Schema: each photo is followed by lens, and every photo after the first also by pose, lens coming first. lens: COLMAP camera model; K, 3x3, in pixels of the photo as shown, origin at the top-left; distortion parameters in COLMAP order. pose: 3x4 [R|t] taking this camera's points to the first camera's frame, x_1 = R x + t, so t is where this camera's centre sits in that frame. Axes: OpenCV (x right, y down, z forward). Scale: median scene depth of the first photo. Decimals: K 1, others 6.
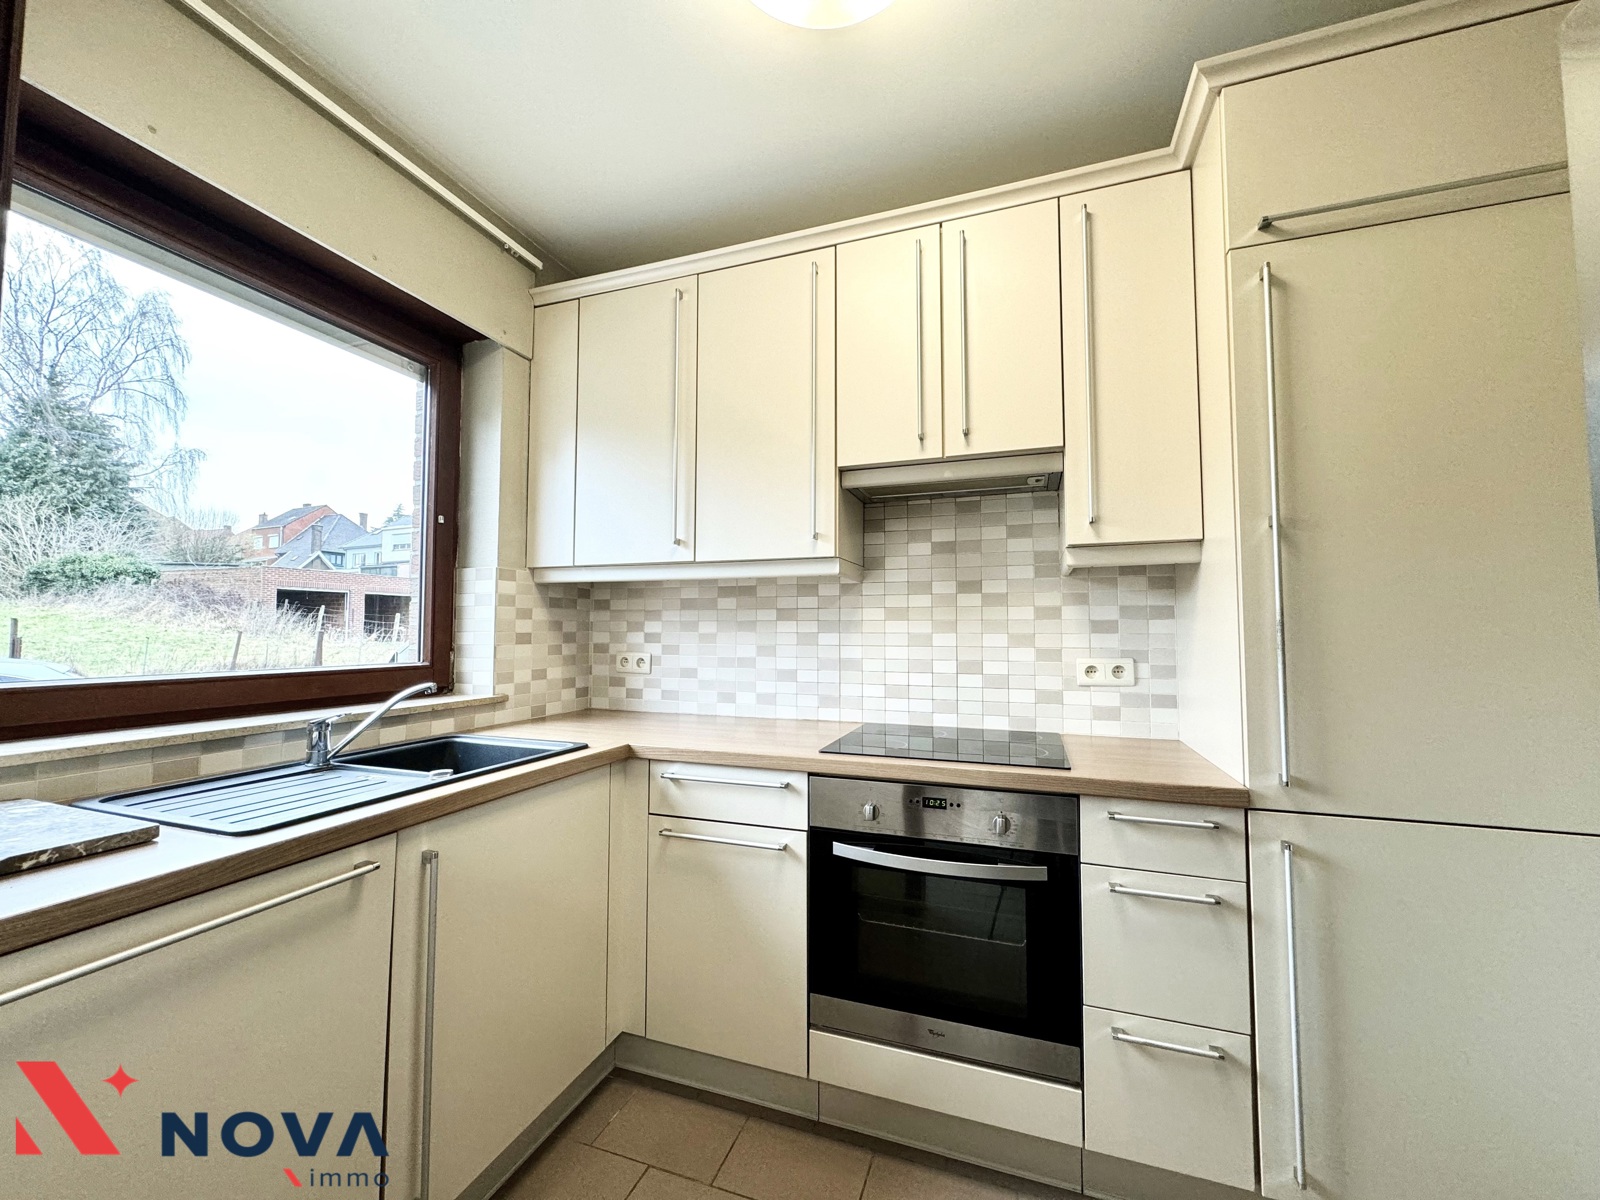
lens RADIAL K [[633.8, 0, 800.5], [0, 633.8, 601.0], [0, 0, 1]] dist [-0.002221, 0.000791]
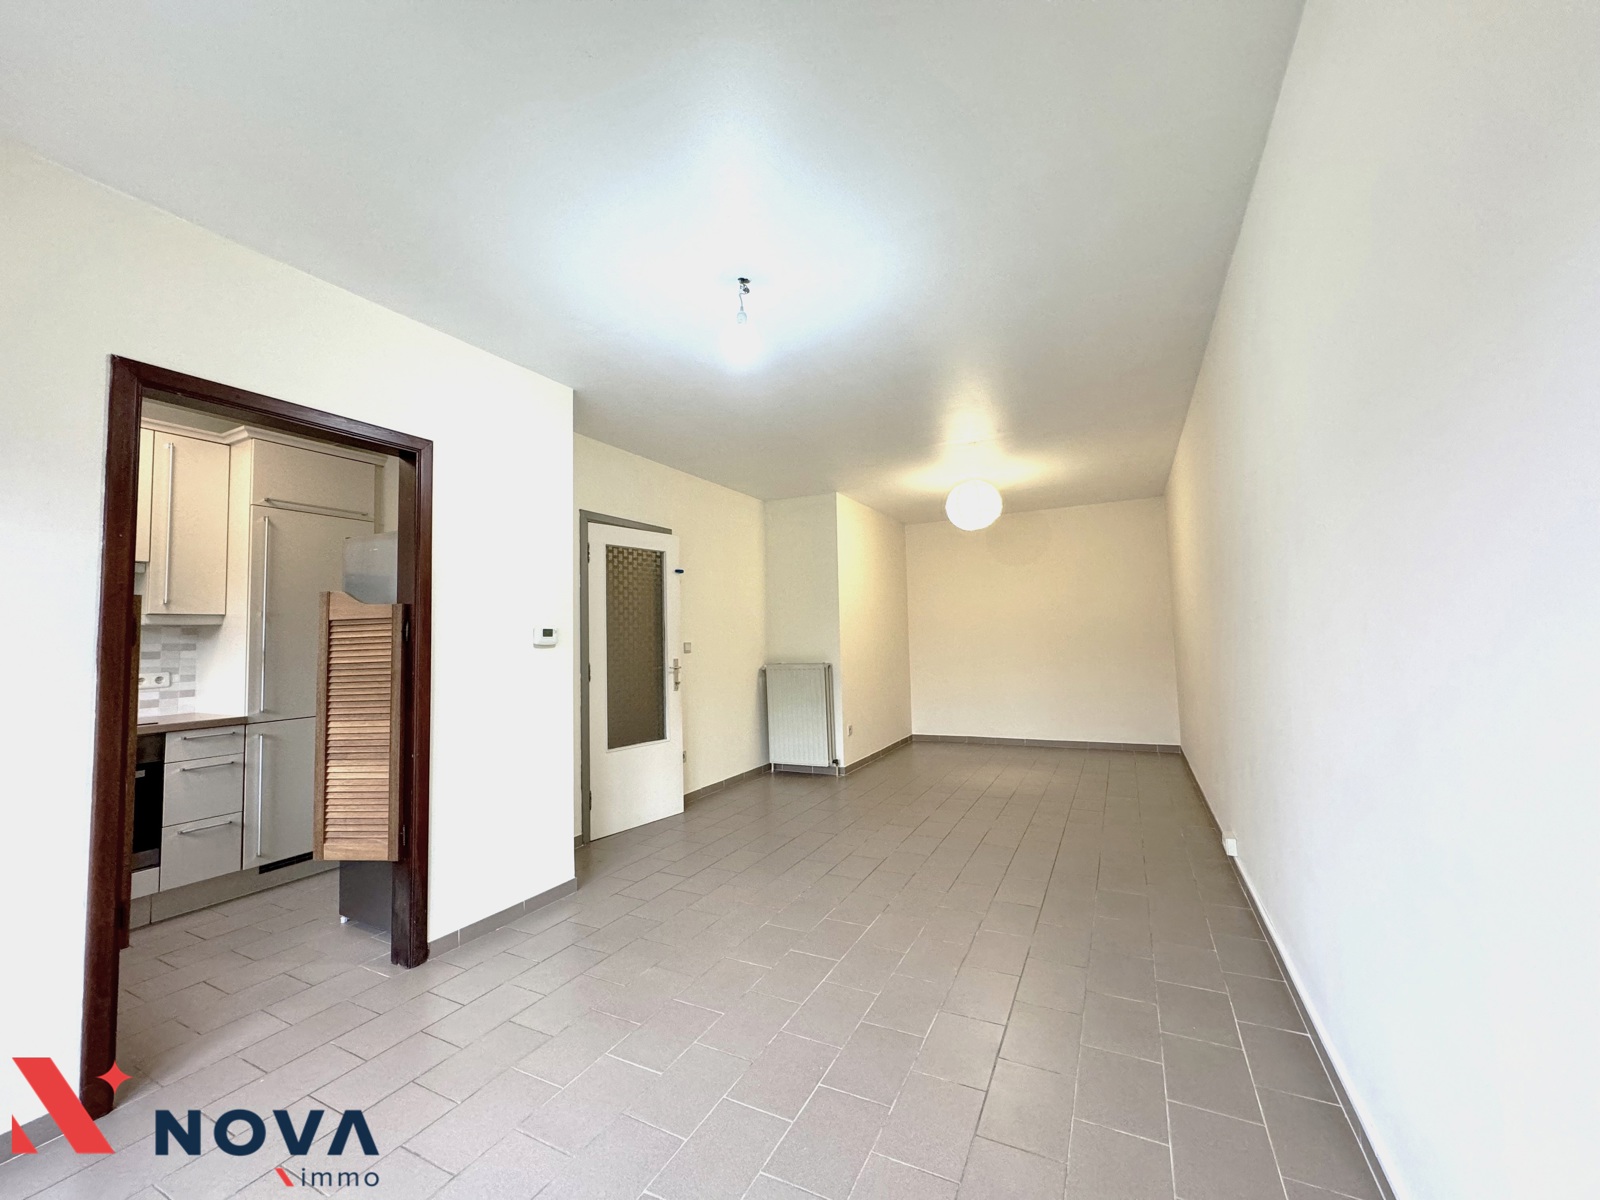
lens RADIAL K [[633.8, 0, 800.5], [0, 633.8, 601.0], [0, 0, 1]] dist [-0.002221, 0.000791]
pose [[0.127943, 0.056705, 0.990159, -1.039130], [-0.023320, 0.998260, -0.054156, -0.057725], [-0.991507, -0.016162, 0.129042, -1.024673]]
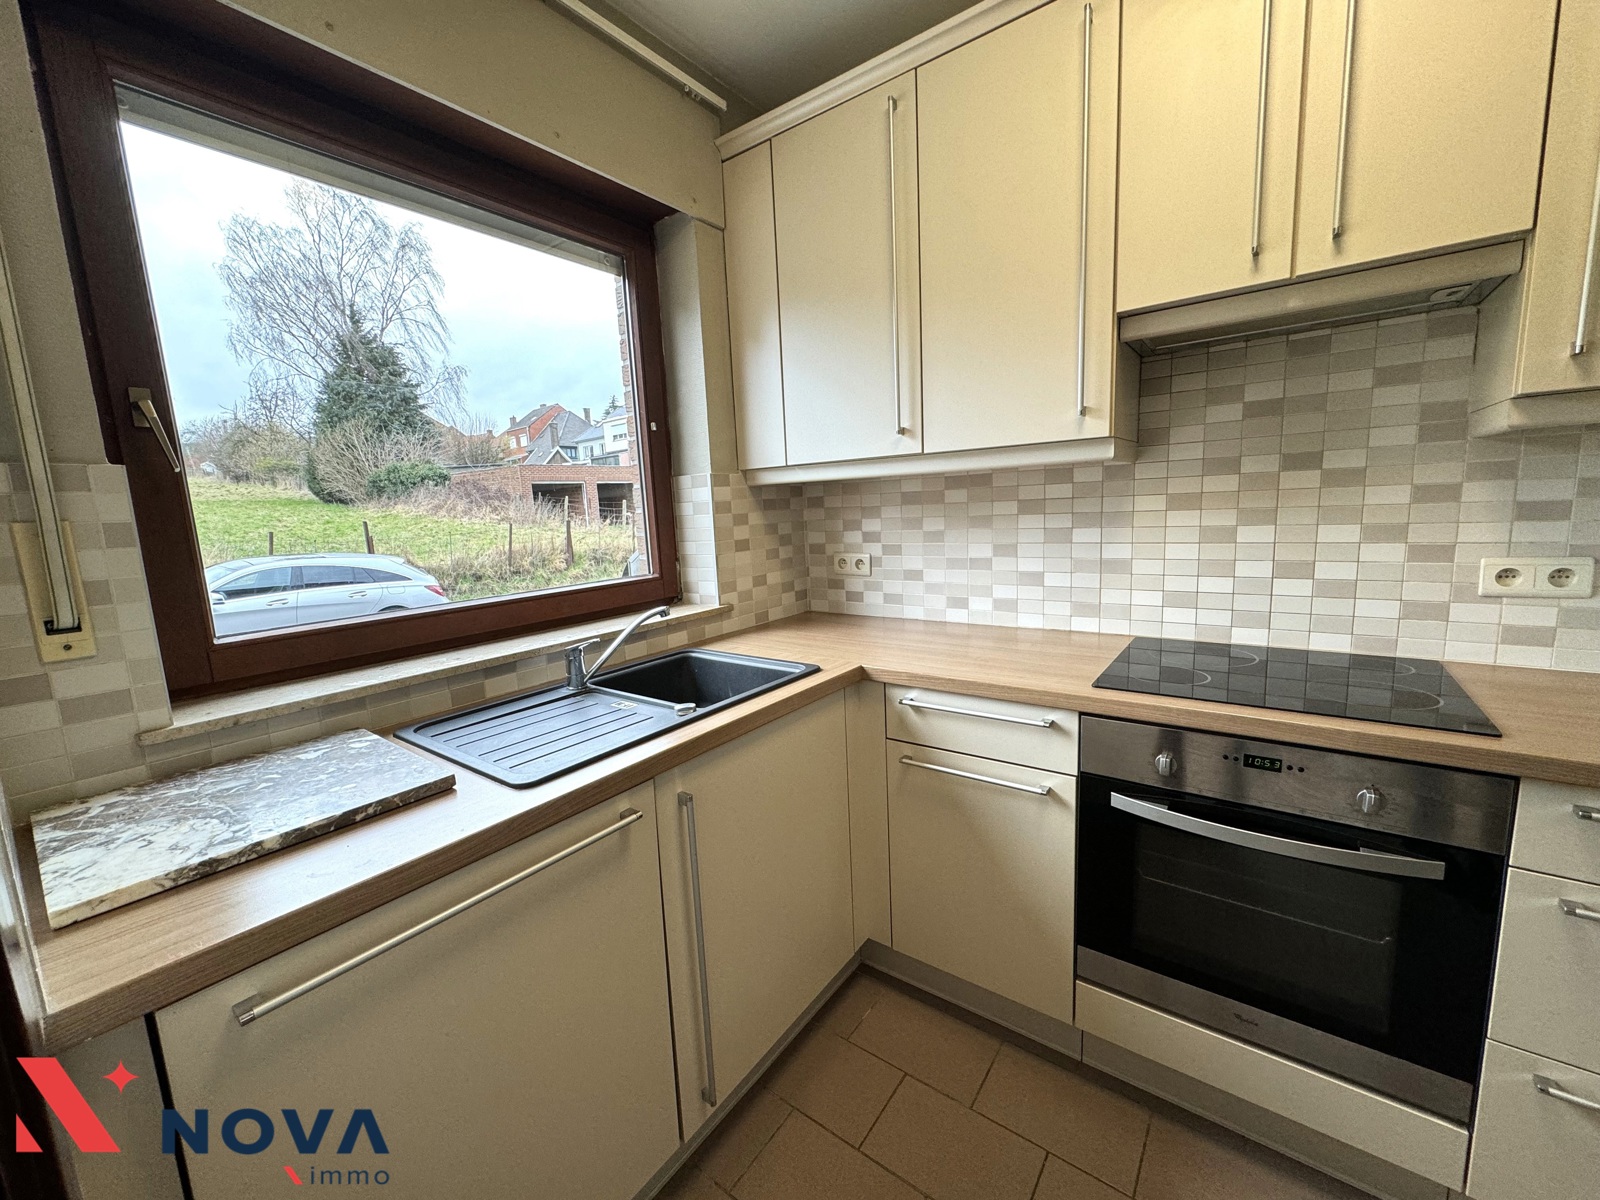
lens RADIAL K [[633.8, 0, 800.5], [0, 633.8, 601.0], [0, 0, 1]] dist [-0.002221, 0.000791]
pose [[0.954407, -0.002868, -0.298495, -0.071711], [0.064118, 0.978584, 0.195607, -0.046518], [0.291541, -0.205827, 0.934151, 0.117174]]
